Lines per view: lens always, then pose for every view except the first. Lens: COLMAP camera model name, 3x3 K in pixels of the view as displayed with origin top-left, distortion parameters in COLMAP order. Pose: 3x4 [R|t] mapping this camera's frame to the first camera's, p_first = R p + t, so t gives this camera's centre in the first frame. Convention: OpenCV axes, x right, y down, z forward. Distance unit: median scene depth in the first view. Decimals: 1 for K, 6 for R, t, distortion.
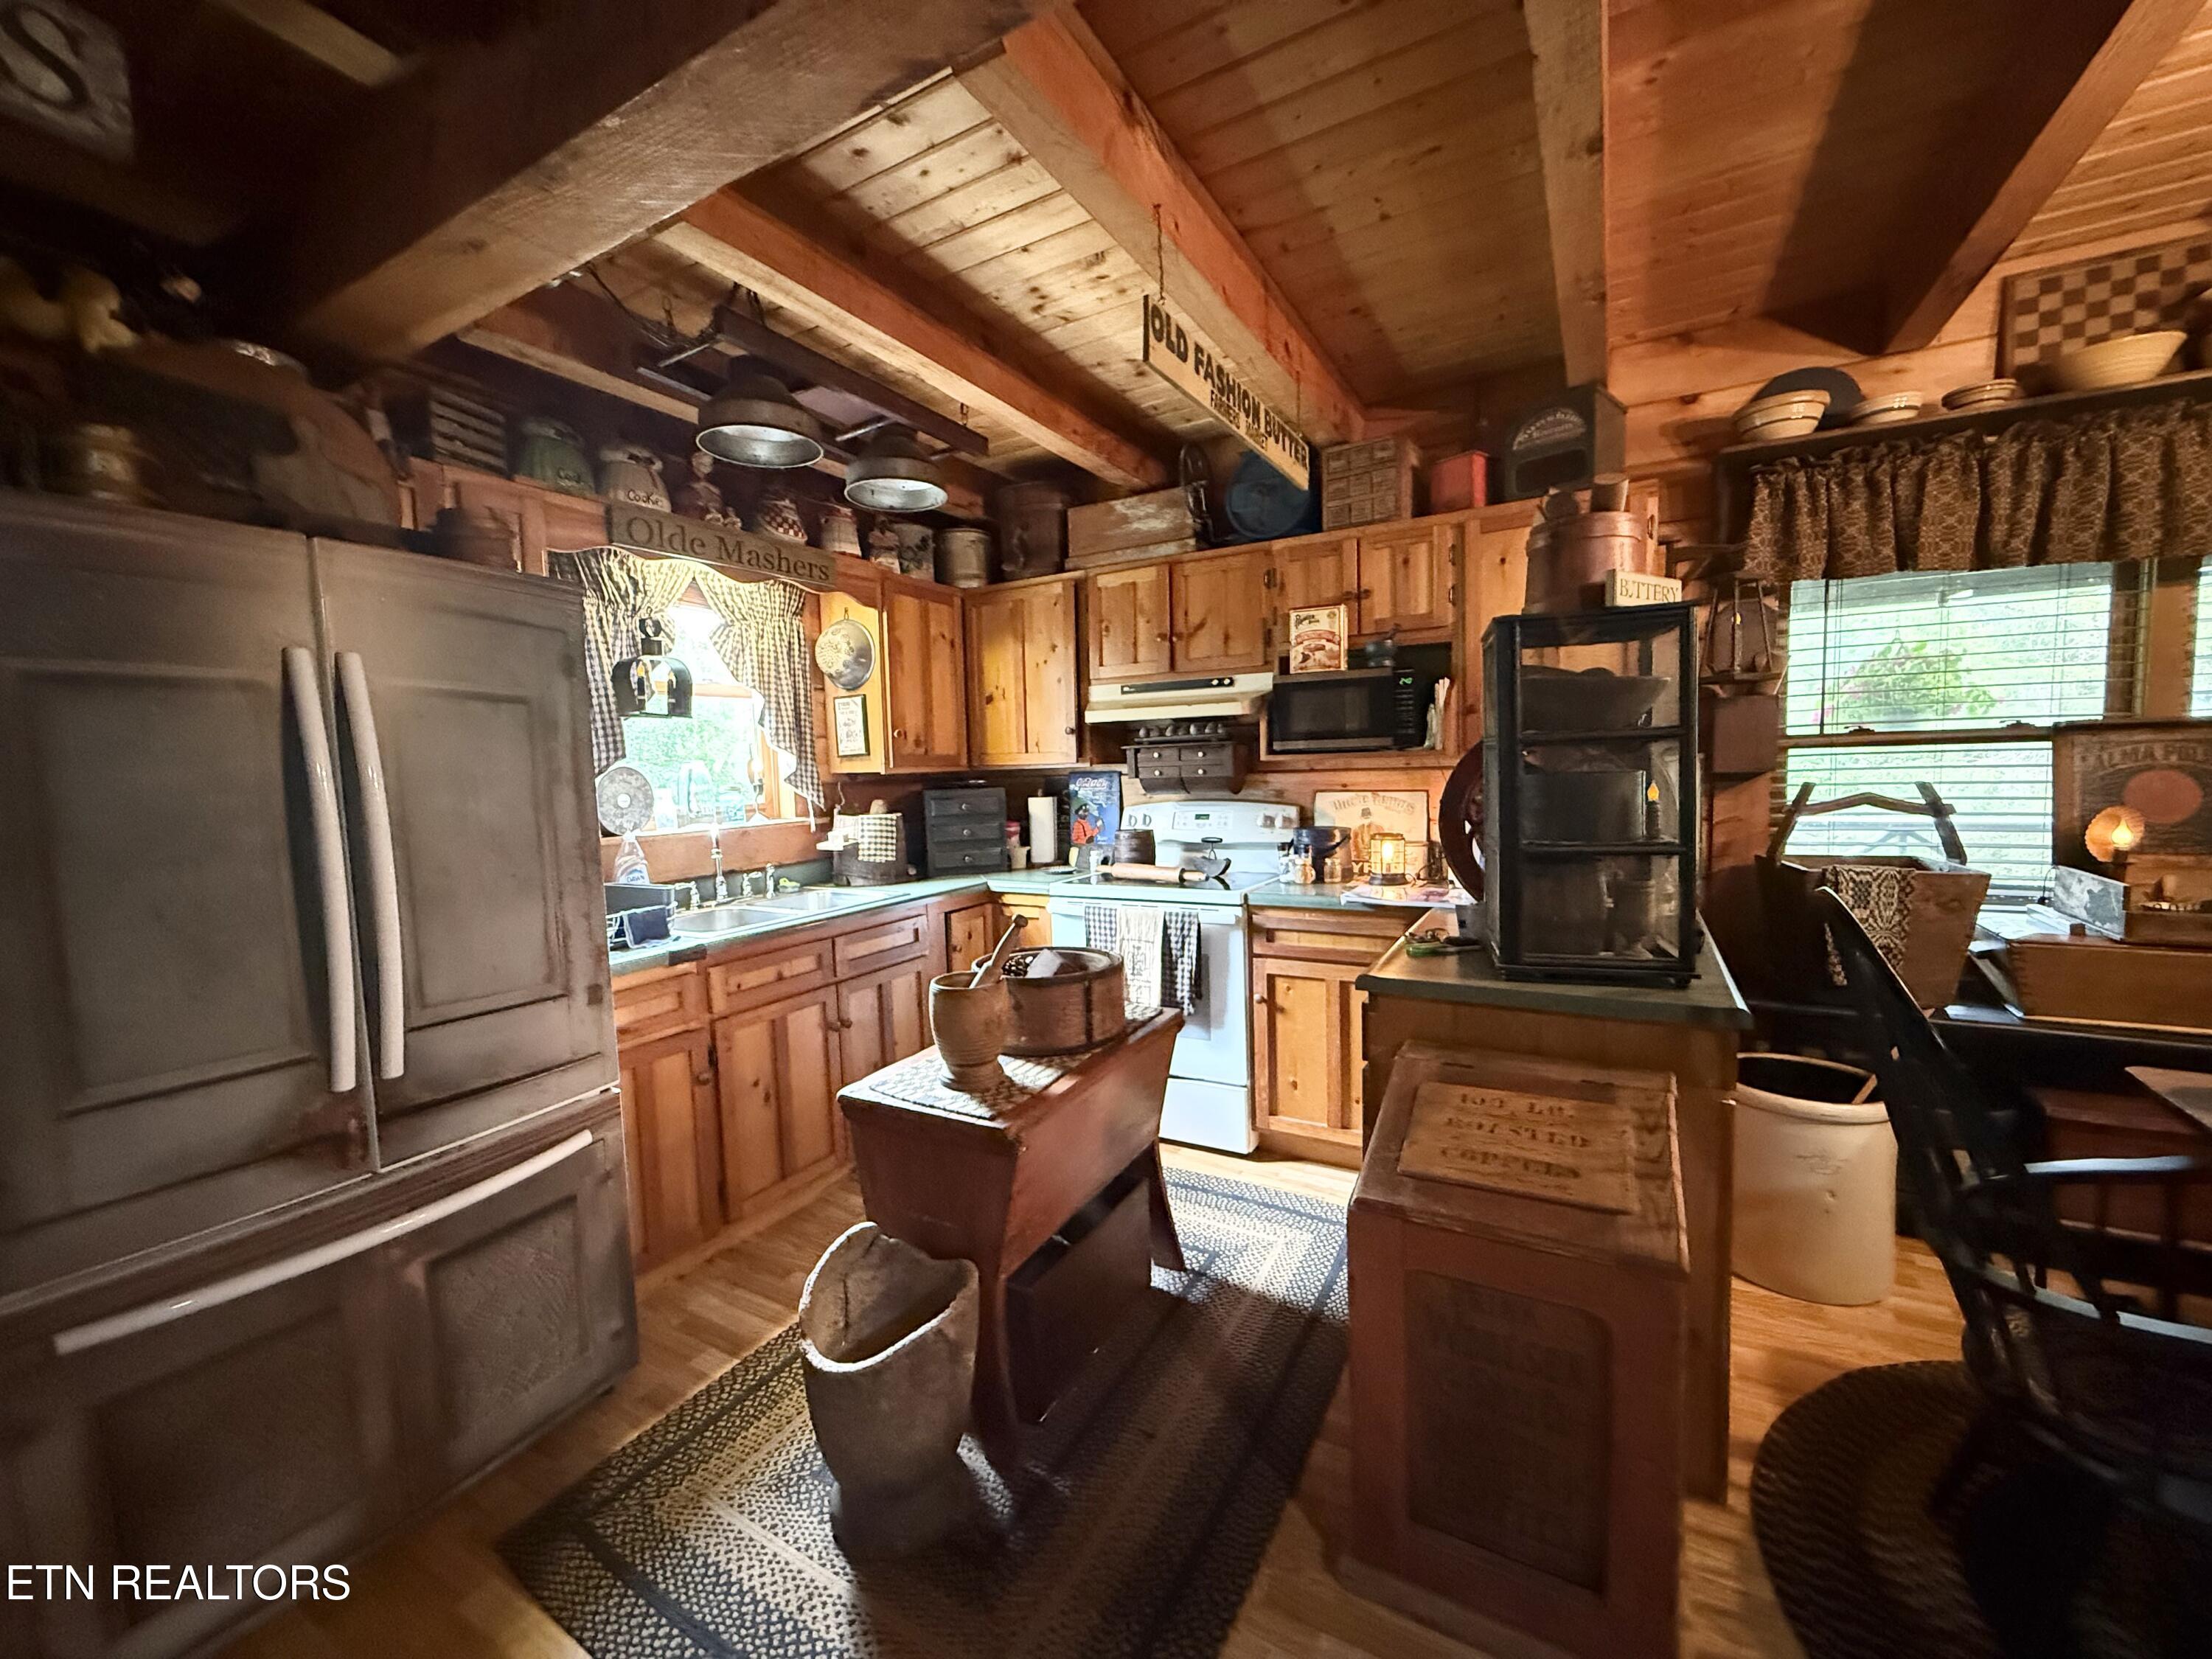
lens RADIAL K [[888.4, 0, 1103.8], [0, 888.4, 827.6], [0, 0, 1]] dist [0.008665, -0.000553]
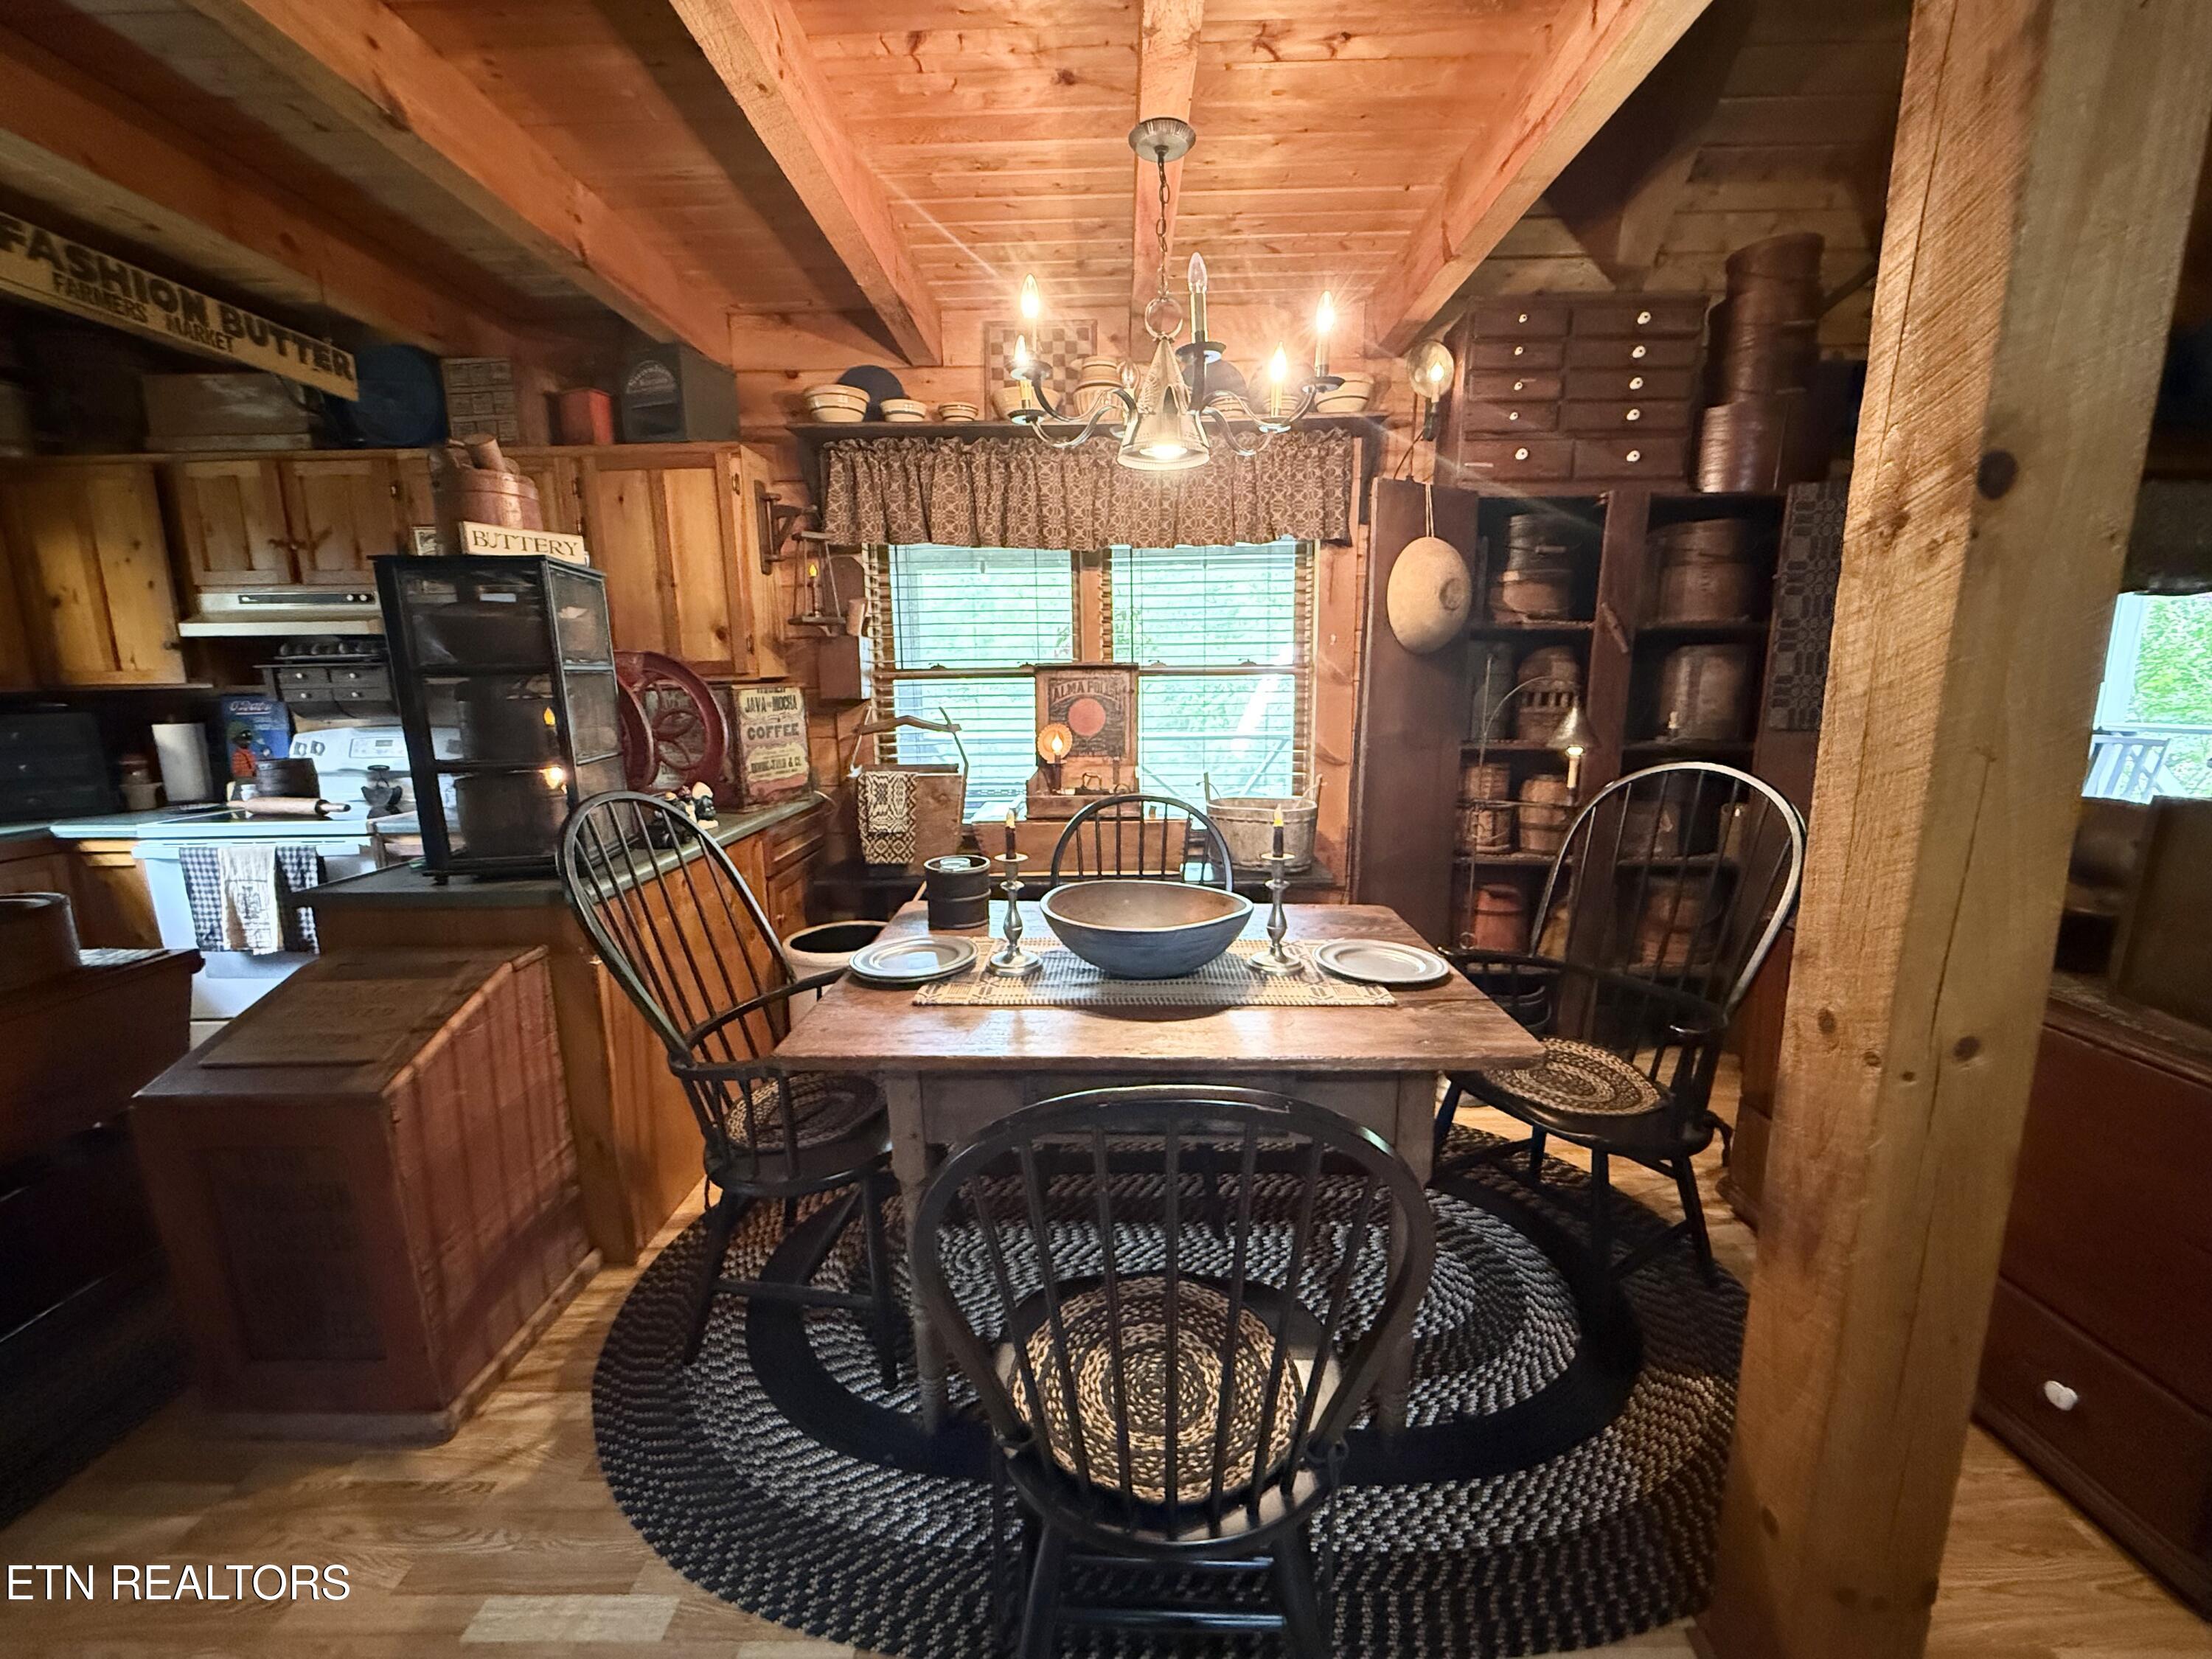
lens RADIAL K [[888.4, 0, 1102.2], [0, 888.4, 829.9], [0, 0, 1]] dist [0.008665, -0.000553]
pose [[0.881361, -0.066495, 0.467740, 0.392062], [0.023730, 0.995027, 0.096742, 0.006736], [-0.471847, -0.074165, 0.878556, -0.229196]]
